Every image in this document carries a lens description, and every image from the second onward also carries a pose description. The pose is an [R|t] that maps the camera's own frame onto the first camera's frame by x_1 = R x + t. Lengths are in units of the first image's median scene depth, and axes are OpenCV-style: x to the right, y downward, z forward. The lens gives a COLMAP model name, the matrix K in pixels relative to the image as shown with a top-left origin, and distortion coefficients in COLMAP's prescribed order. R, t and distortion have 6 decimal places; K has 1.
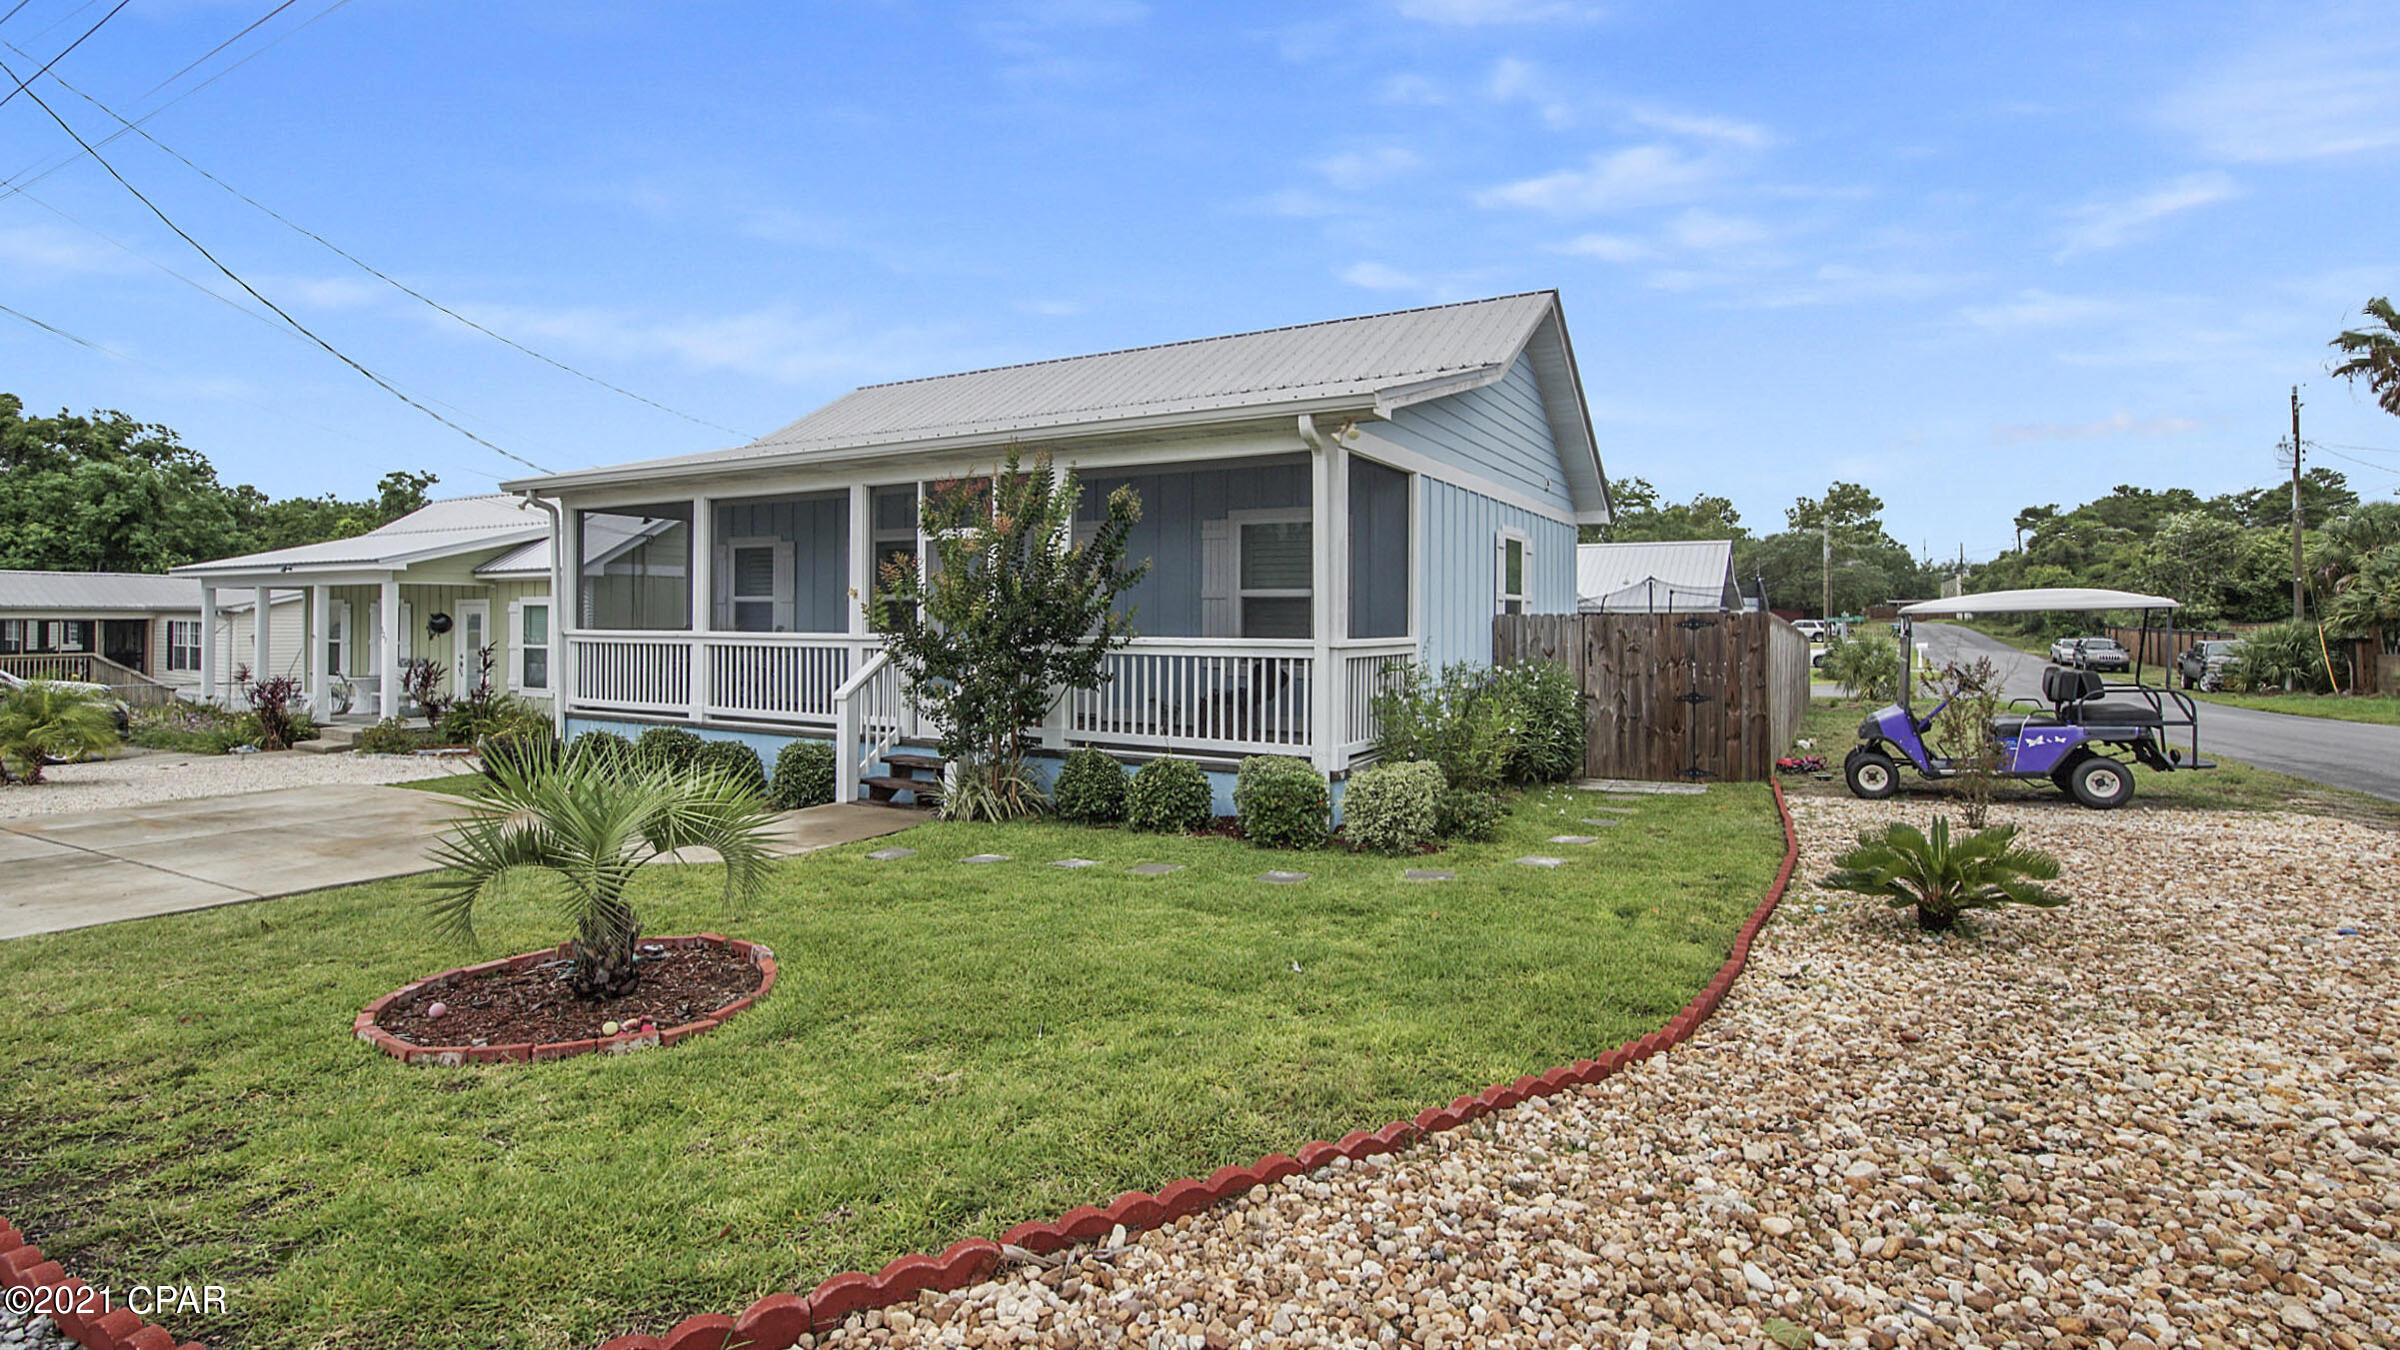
lens RADIAL K [[1145.6, 0, 1205.1], [0, 1145.6, 633.8], [0, 0, 1]] dist [-0.016774, -0.001148]
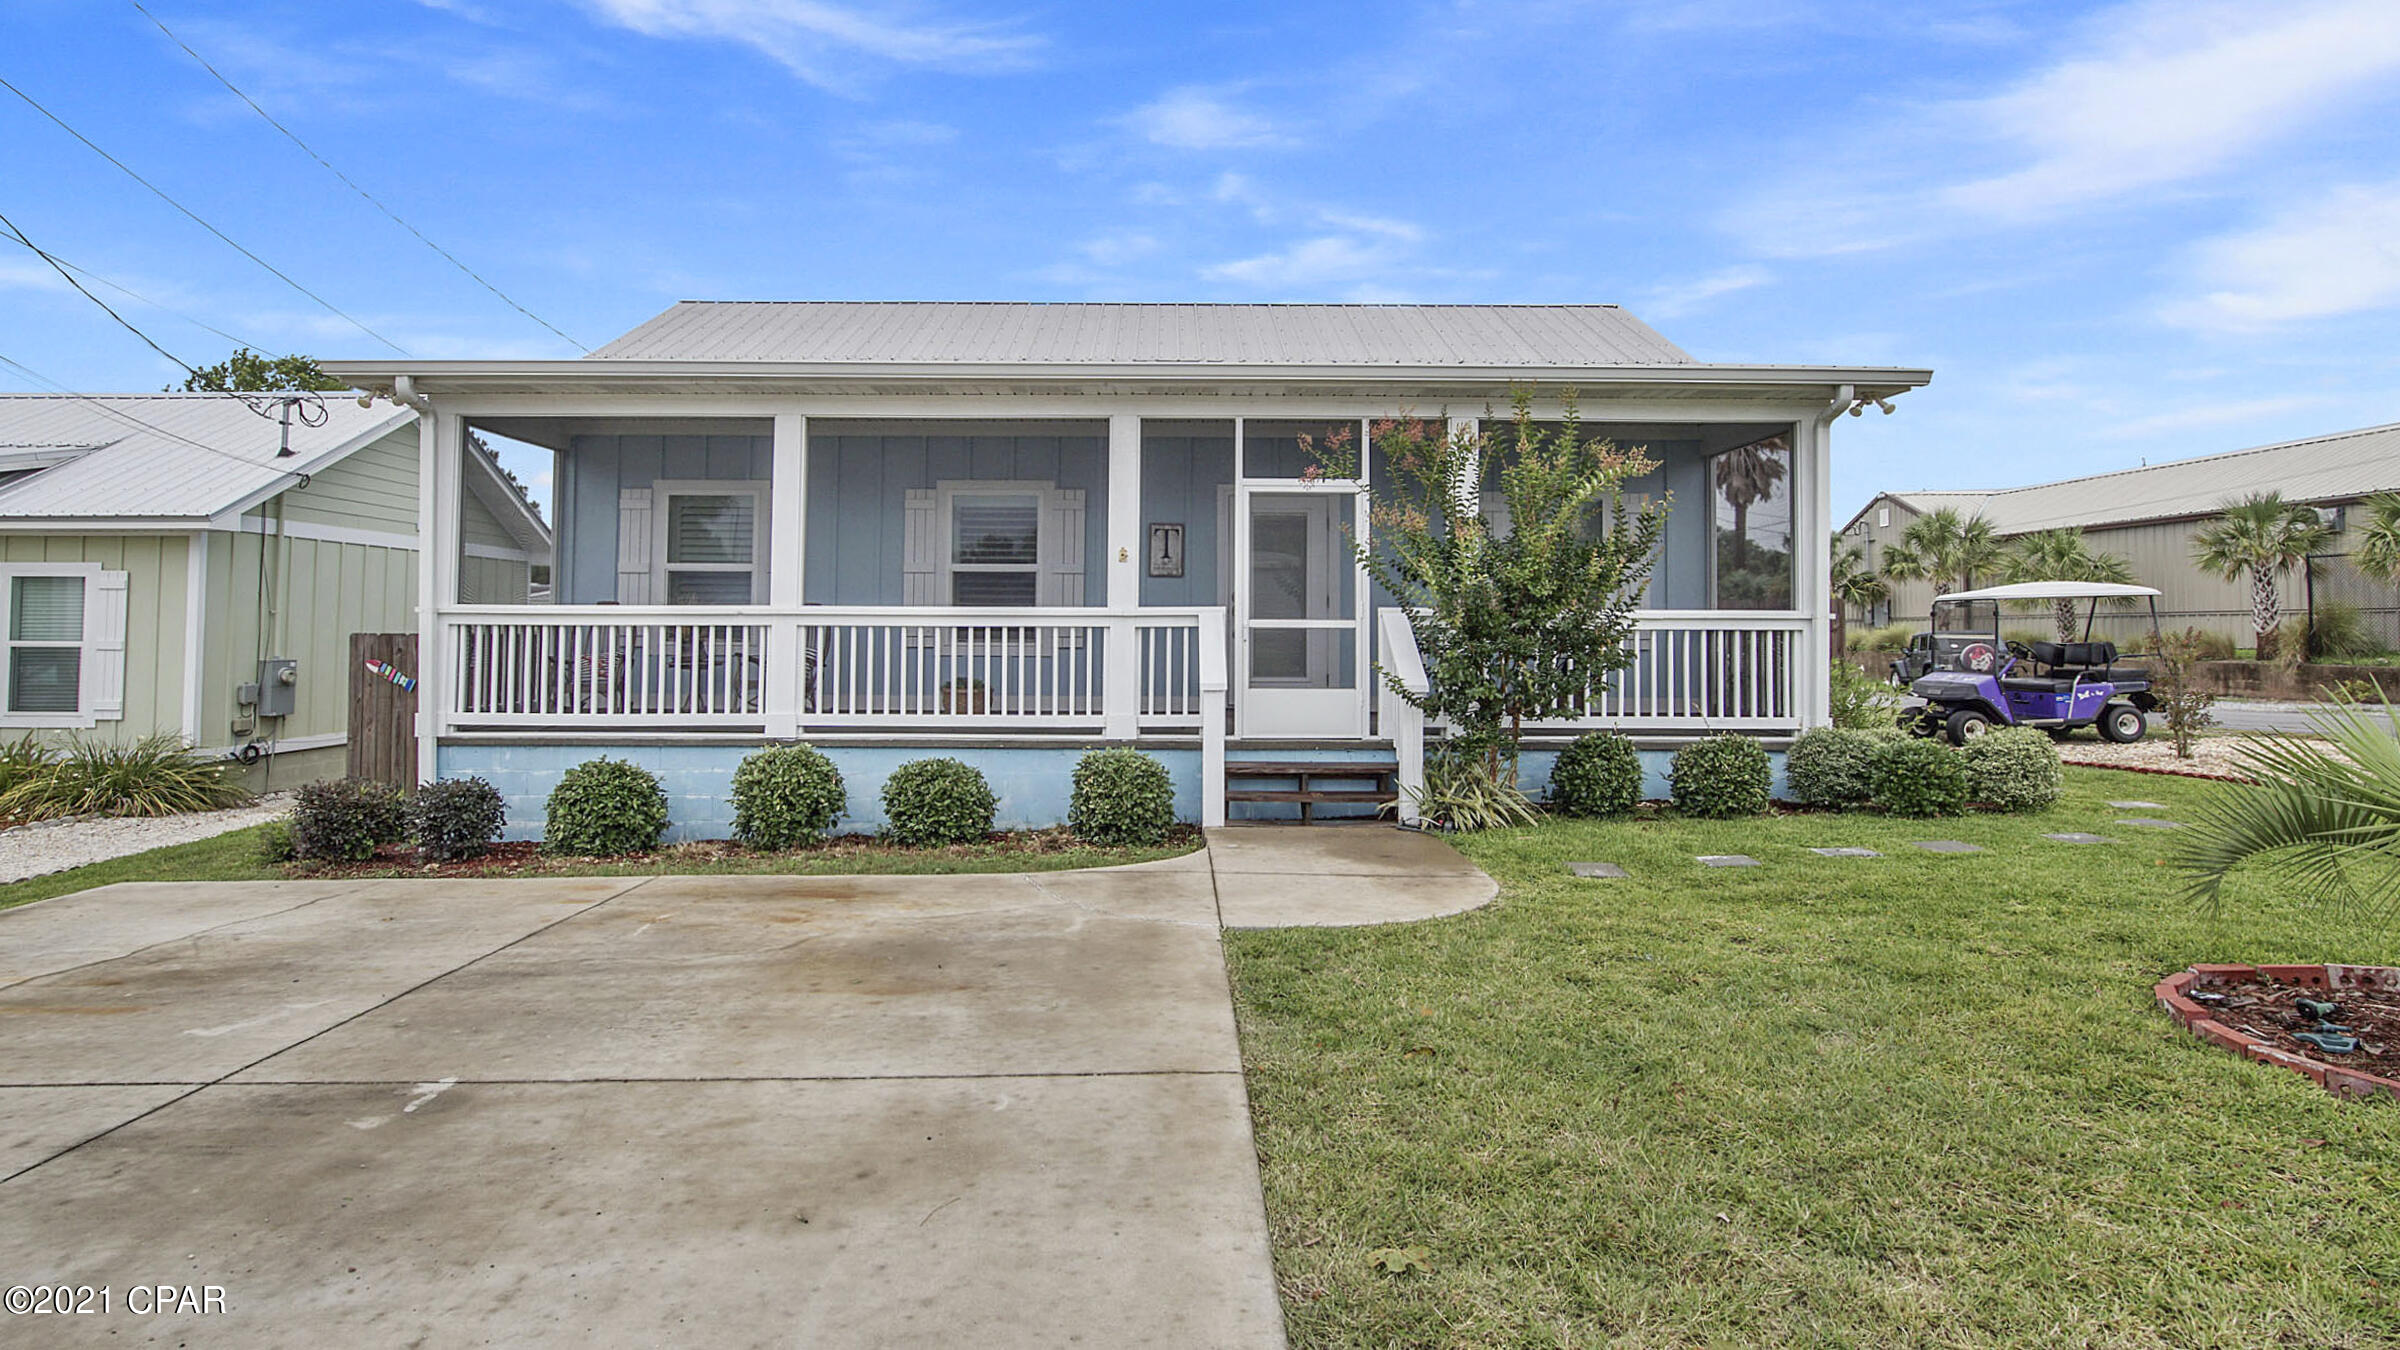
lens RADIAL K [[1072.9, 0, 1201.5], [0, 1072.9, 577.5], [0, 0, 1]] dist [-0.012685, -0.000064]
pose [[0.862400, 0.003606, 0.506215, -0.497628], [0.006486, 0.999814, -0.018172, -0.006021], [-0.506186, 0.018955, 0.862216, 0.280547]]
